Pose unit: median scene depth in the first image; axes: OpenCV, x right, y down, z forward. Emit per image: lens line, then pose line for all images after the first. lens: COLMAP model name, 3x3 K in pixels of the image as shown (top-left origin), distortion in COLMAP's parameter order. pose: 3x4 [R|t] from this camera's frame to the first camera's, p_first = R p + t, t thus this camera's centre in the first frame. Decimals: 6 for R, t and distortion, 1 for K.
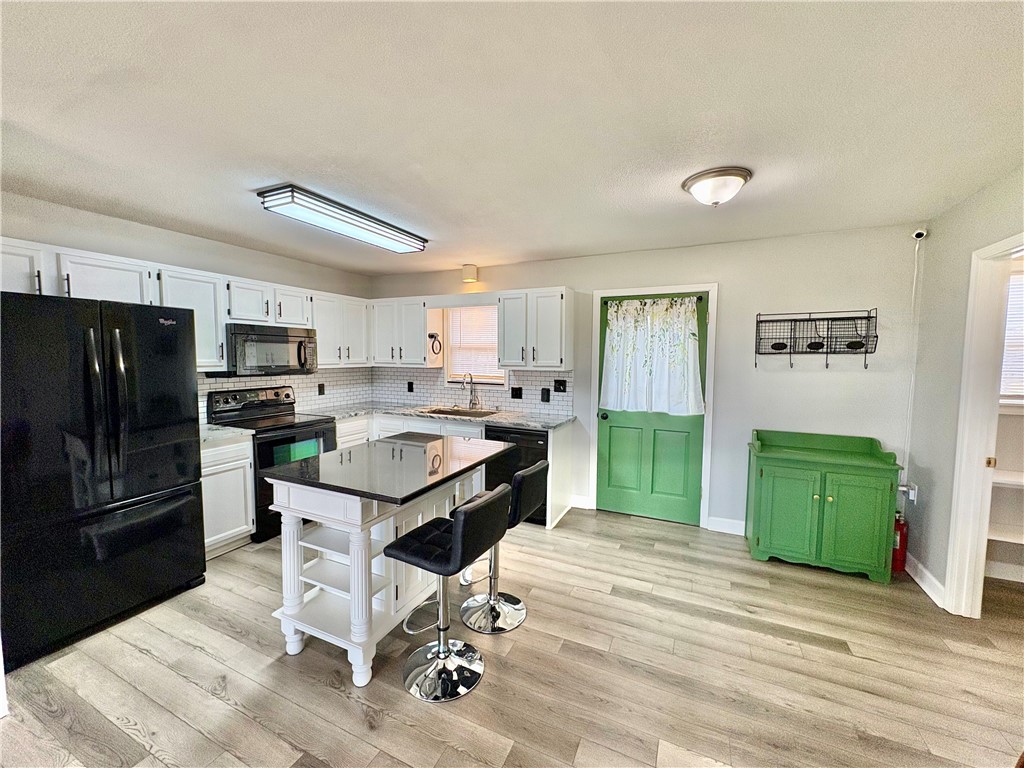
lens RADIAL K [[408.8, 0, 510.7], [0, 408.8, 381.1], [0, 0, 1]] dist [0.000433, 0.000240]
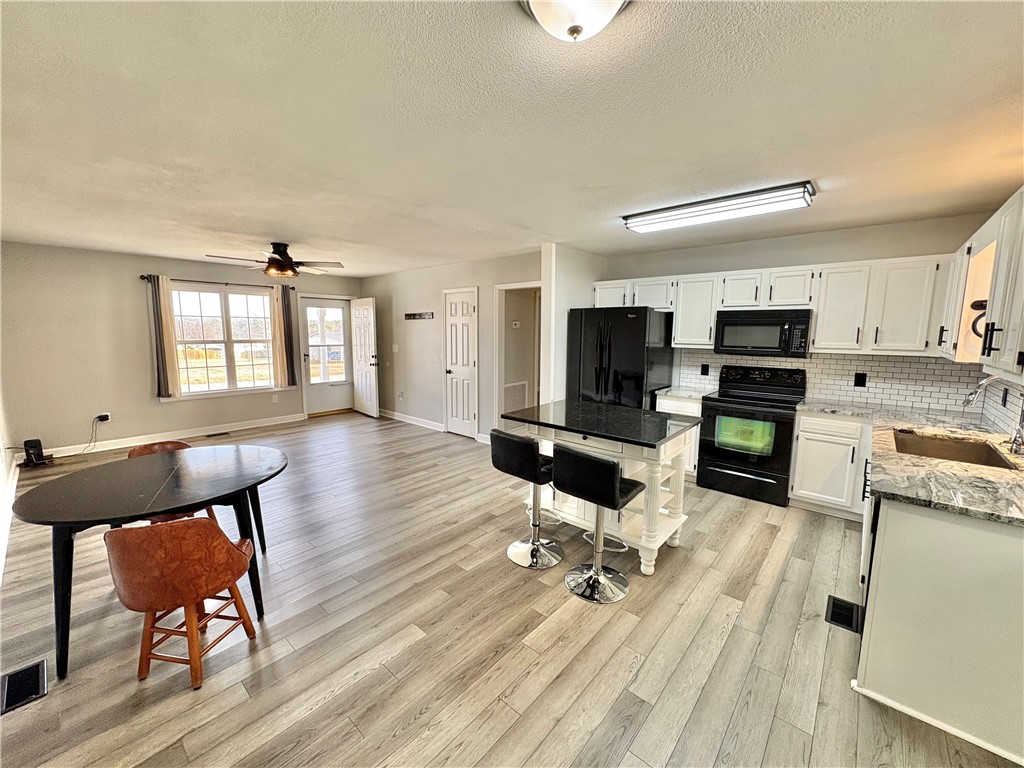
lens RADIAL K [[408.8, 0, 514.7], [0, 408.8, 384.8], [0, 0, 1]] dist [0.000433, 0.000240]
pose [[-0.275252, 0.117185, -0.954203, 0.602512], [-0.071613, 0.987286, 0.141906, -0.043040], [0.958701, 0.107393, -0.263361, 0.642828]]
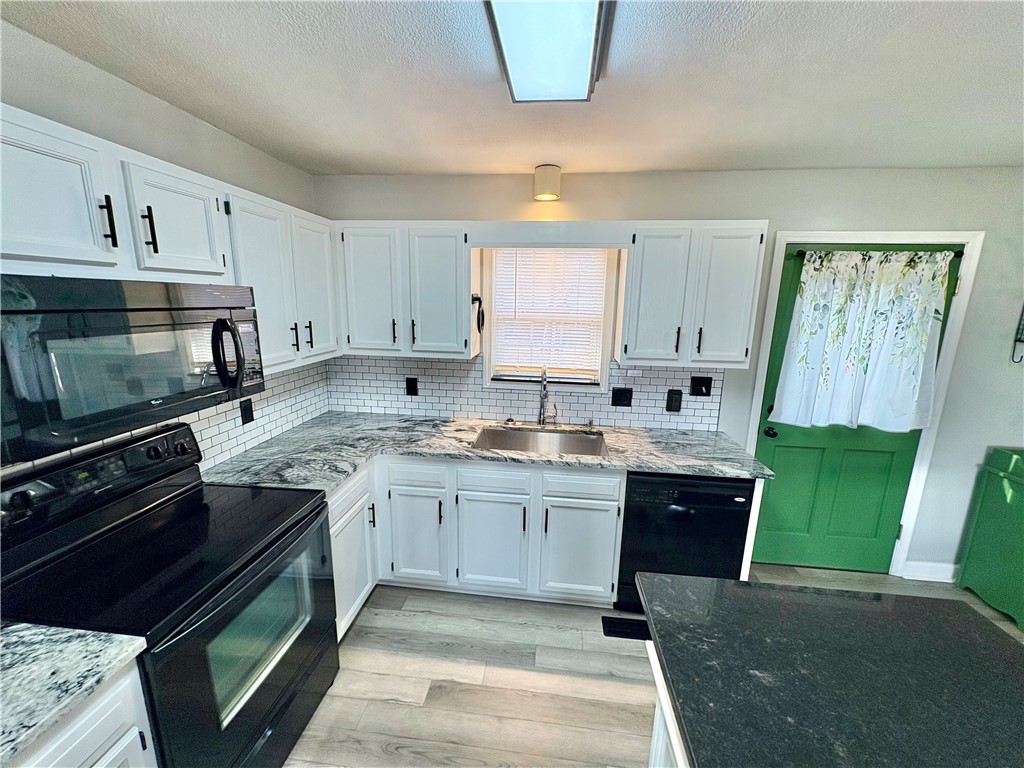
lens RADIAL K [[408.8, 0, 513.1], [0, 408.8, 383.6], [0, 0, 1]] dist [0.000433, 0.000240]
pose [[0.946355, -0.053804, 0.318617, -0.374876], [0.007672, 0.989503, 0.144307, -0.090726], [-0.323036, -0.134122, 0.936835, 0.539511]]
